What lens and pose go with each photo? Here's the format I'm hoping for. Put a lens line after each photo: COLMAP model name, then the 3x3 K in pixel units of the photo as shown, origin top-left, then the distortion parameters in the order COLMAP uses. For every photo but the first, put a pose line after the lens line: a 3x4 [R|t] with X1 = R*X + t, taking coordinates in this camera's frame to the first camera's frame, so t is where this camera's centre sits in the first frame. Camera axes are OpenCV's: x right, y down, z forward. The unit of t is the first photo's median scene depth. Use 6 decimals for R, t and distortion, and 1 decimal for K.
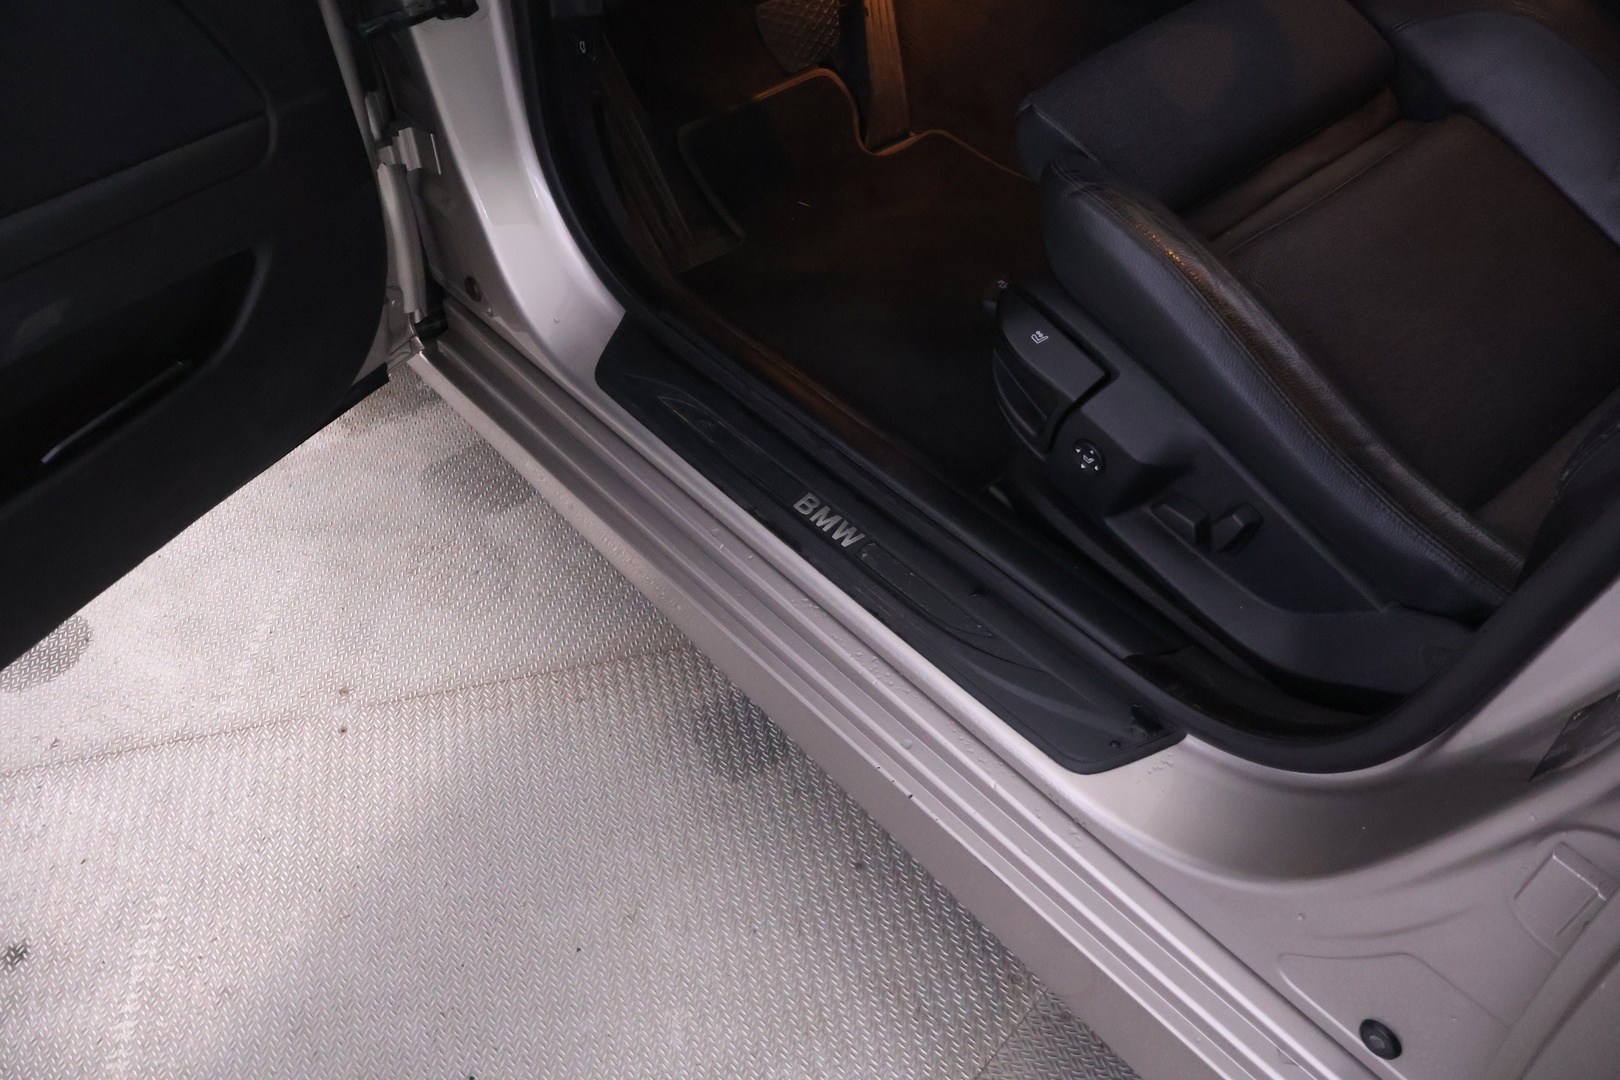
lens RADIAL K [[1351.9, 0, 819.0], [0, 1351.9, 541.7], [0, 0, 1]] dist [-0.005337, 0.000774]
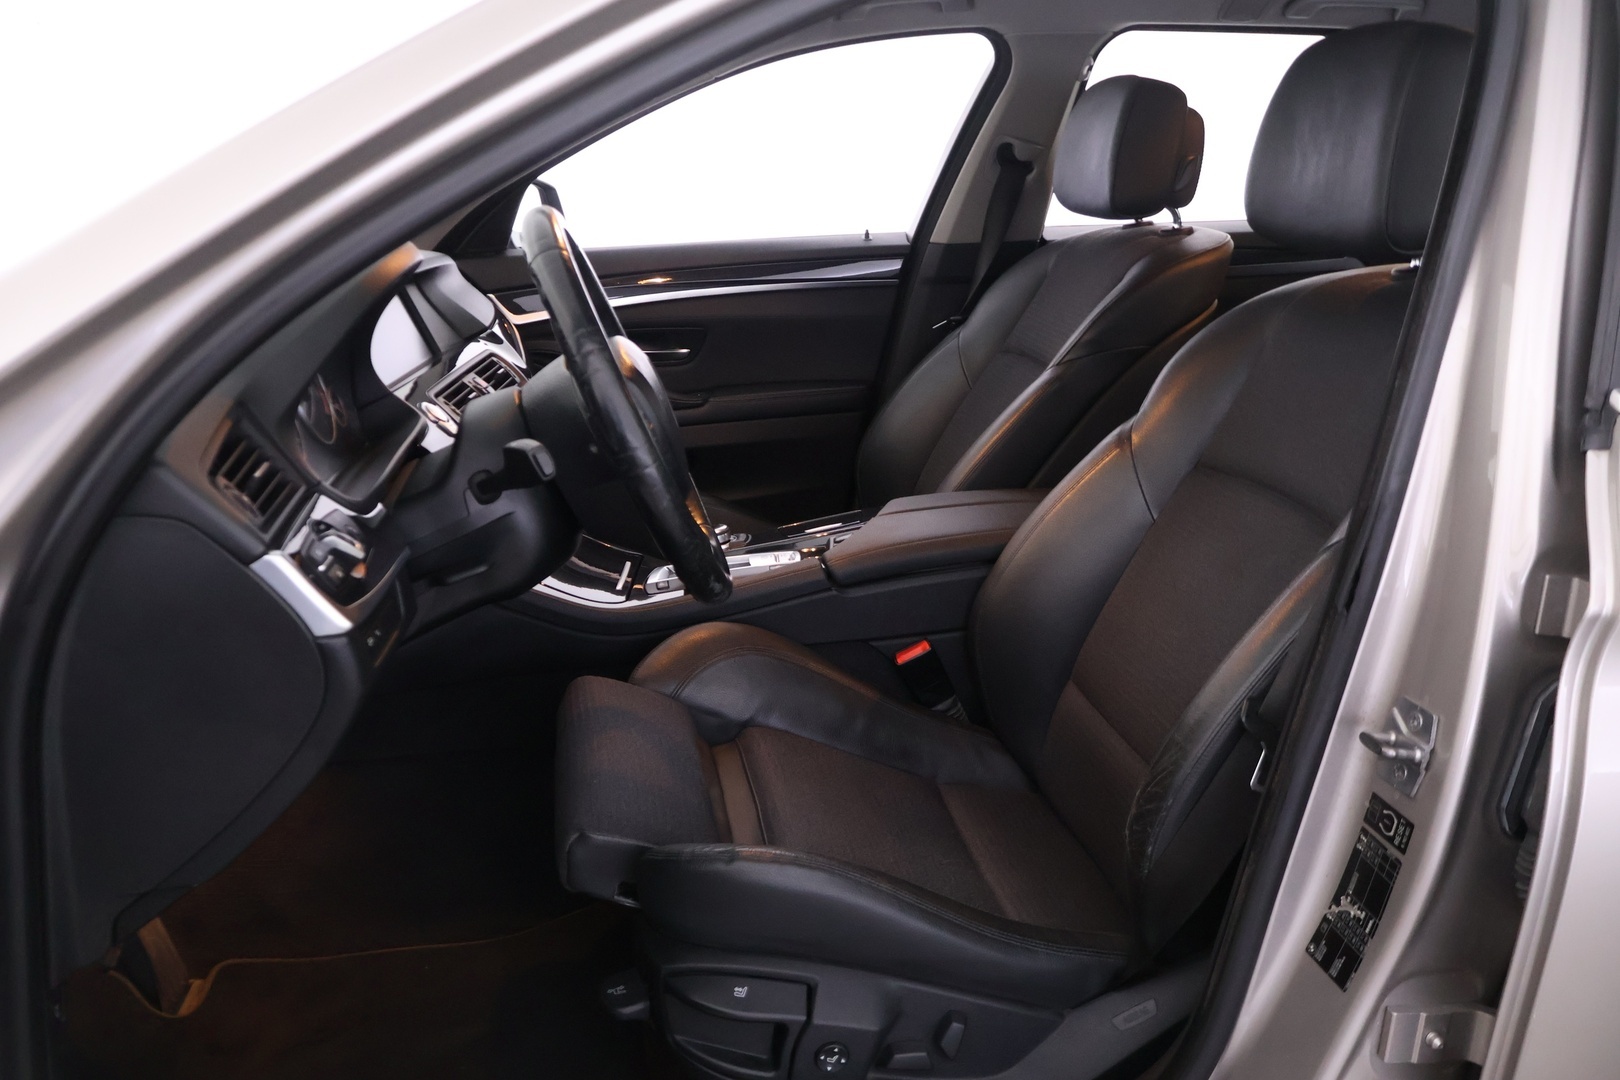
lens RADIAL K [[1351.9, 0, 819.0], [0, 1351.9, 541.7], [0, 0, 1]] dist [-0.005337, 0.000774]
pose [[0.537752, -0.212659, 0.815842, -0.647163], [0.586489, 0.789525, -0.180778, -0.205889], [-0.605684, 0.575696, 0.549291, 0.118983]]
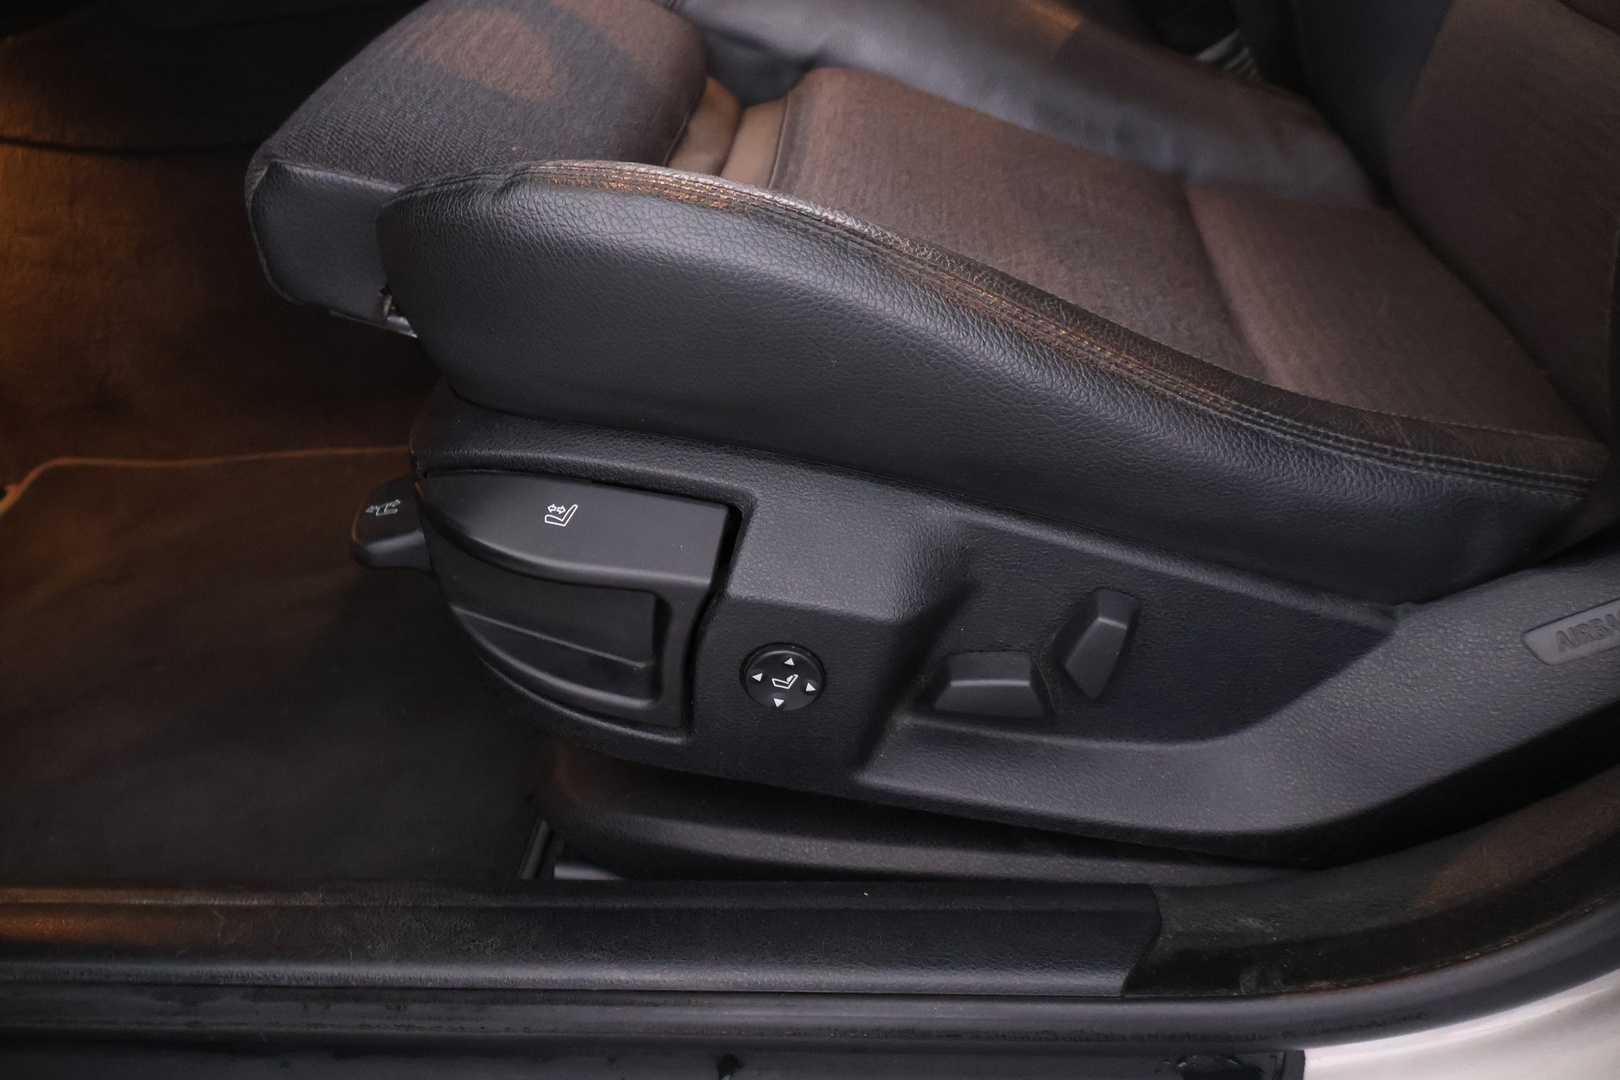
lens RADIAL K [[1351.9, 0, 819.0], [0, 1351.9, 541.7], [0, 0, 1]] dist [-0.005337, 0.000774]
pose [[0.714760, -0.414290, 0.563456, -0.041286], [0.543493, 0.836084, -0.074692, -0.059438], [-0.440153, 0.359621, 0.822763, 0.577186]]
